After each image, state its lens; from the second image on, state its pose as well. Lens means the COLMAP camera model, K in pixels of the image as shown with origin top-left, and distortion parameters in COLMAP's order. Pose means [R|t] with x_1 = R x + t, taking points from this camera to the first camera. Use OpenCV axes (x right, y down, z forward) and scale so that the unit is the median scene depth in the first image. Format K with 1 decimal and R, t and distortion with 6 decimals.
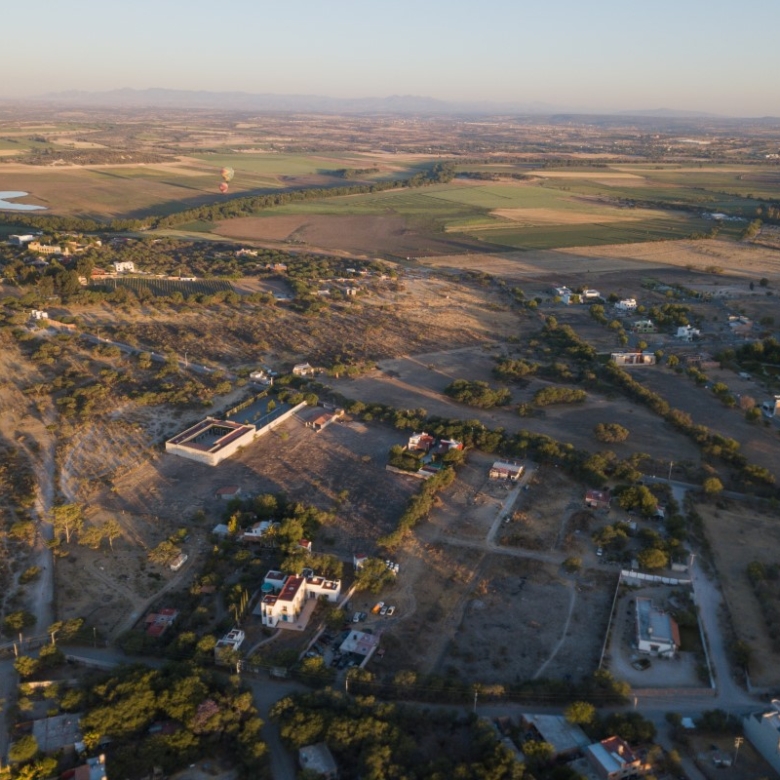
lens RADIAL K [[786.6, 0, 382.1], [0, 786.6, 391.4], [0, 0, 1]] dist [0.097188, -0.235318]
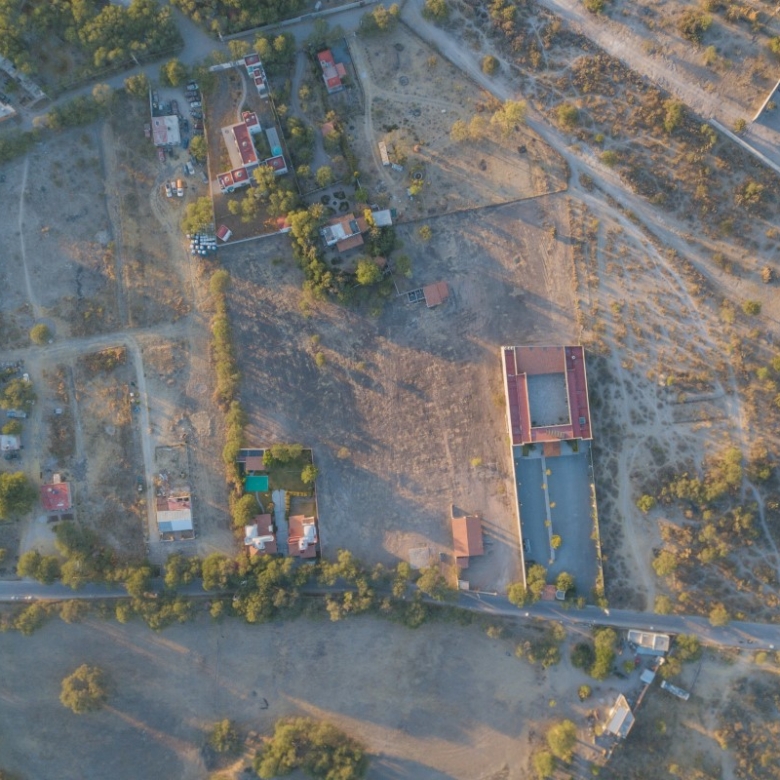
lens RADIAL K [[799.5, 0, 390.0], [0, 799.5, 390.0], [0, 0, 1]] dist [0.013776, 0.018590]
pose [[-0.880004, 0.474626, -0.017944, -0.075189], [-0.172097, -0.283416, 0.943429, -0.631173], [0.442691, 0.833310, 0.331089, 0.686183]]
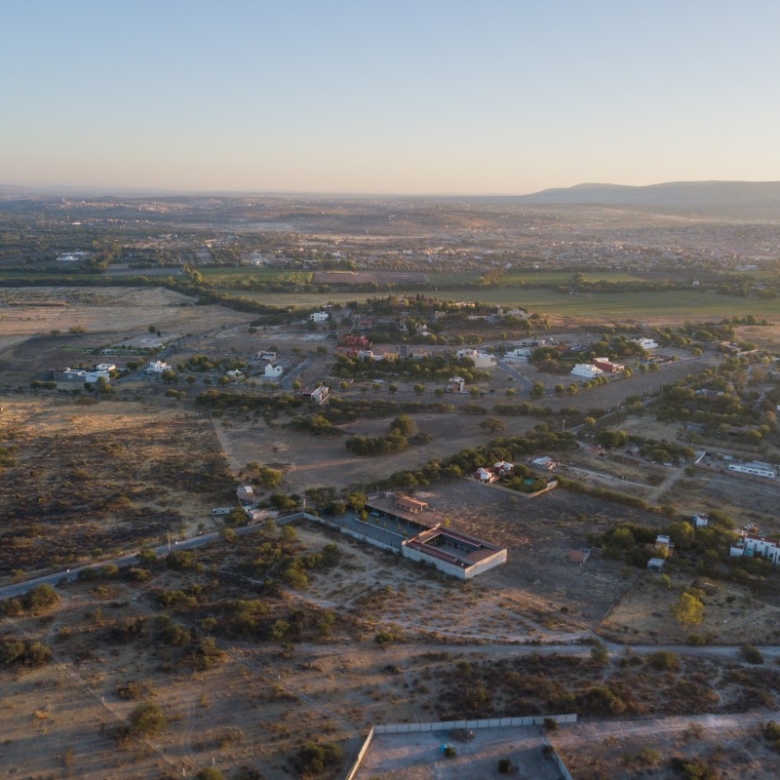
lens RADIAL K [[786.6, 0, 382.1], [0, 786.6, 391.4], [0, 0, 1]] dist [0.097188, -0.235318]
pose [[0.292955, -0.245544, 0.924059, -1.037937], [0.303678, 0.940314, 0.153588, -0.276138], [-0.906619, 0.235622, 0.350036, 0.719776]]
